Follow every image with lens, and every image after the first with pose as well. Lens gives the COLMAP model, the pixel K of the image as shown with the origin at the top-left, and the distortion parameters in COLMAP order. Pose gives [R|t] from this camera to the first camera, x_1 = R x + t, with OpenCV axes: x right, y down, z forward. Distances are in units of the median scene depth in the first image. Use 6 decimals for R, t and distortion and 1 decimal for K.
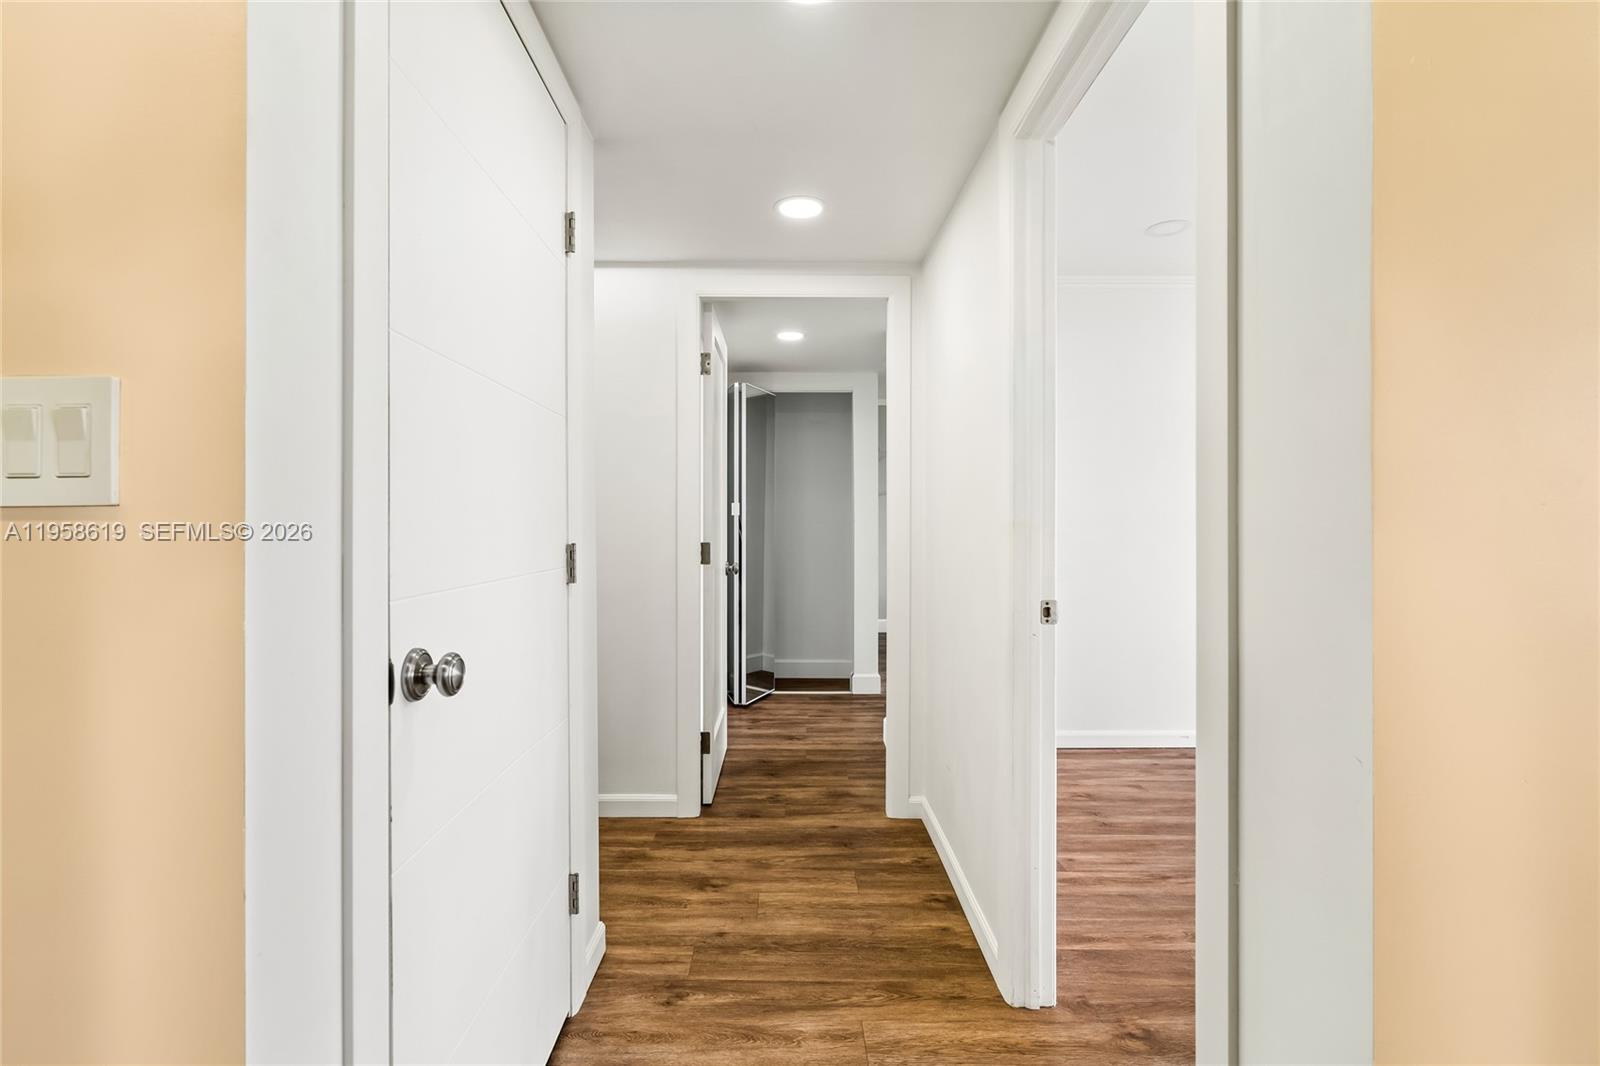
lens RADIAL K [[736.9, 0, 789.9], [0, 736.9, 518.5], [0, 0, 1]] dist [0.000687, 0.000446]
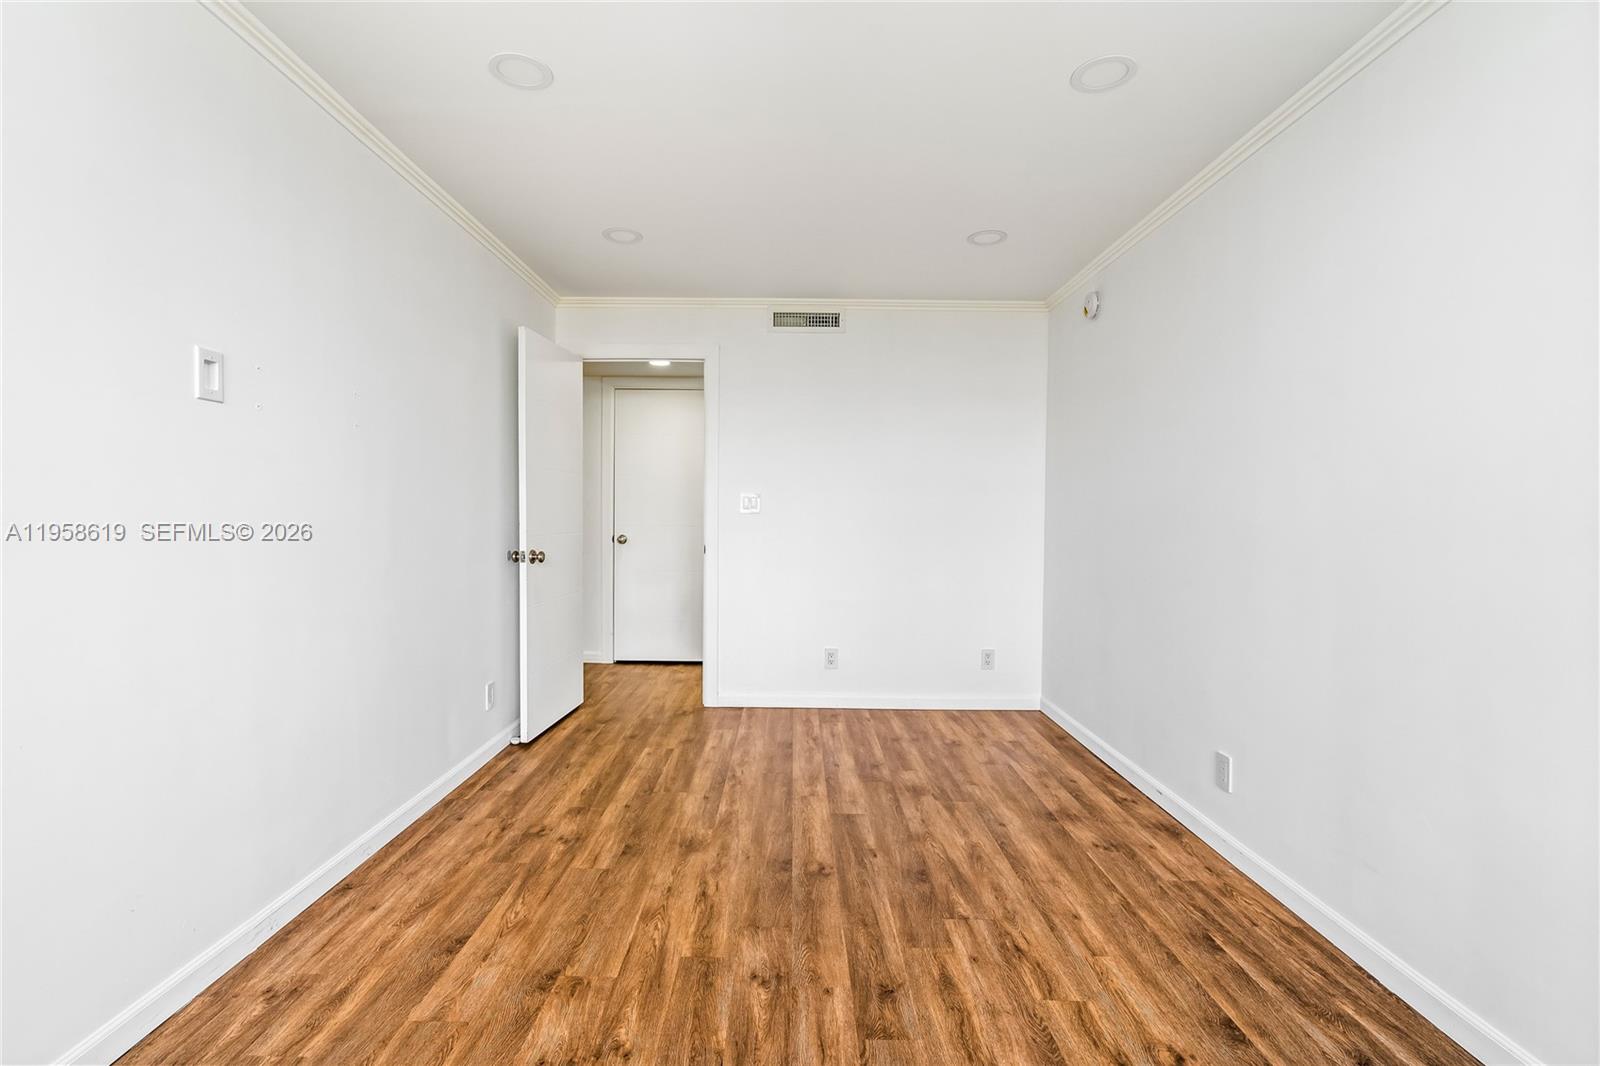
lens RADIAL K [[736.9, 0, 789.9], [0, 736.9, 518.5], [0, 0, 1]] dist [0.000687, 0.000446]
pose [[-0.018043, 0.020439, -0.999628, 1.607152], [0.003959, 0.999785, 0.020370, -0.013328], [0.999829, -0.003590, -0.018120, 0.760683]]
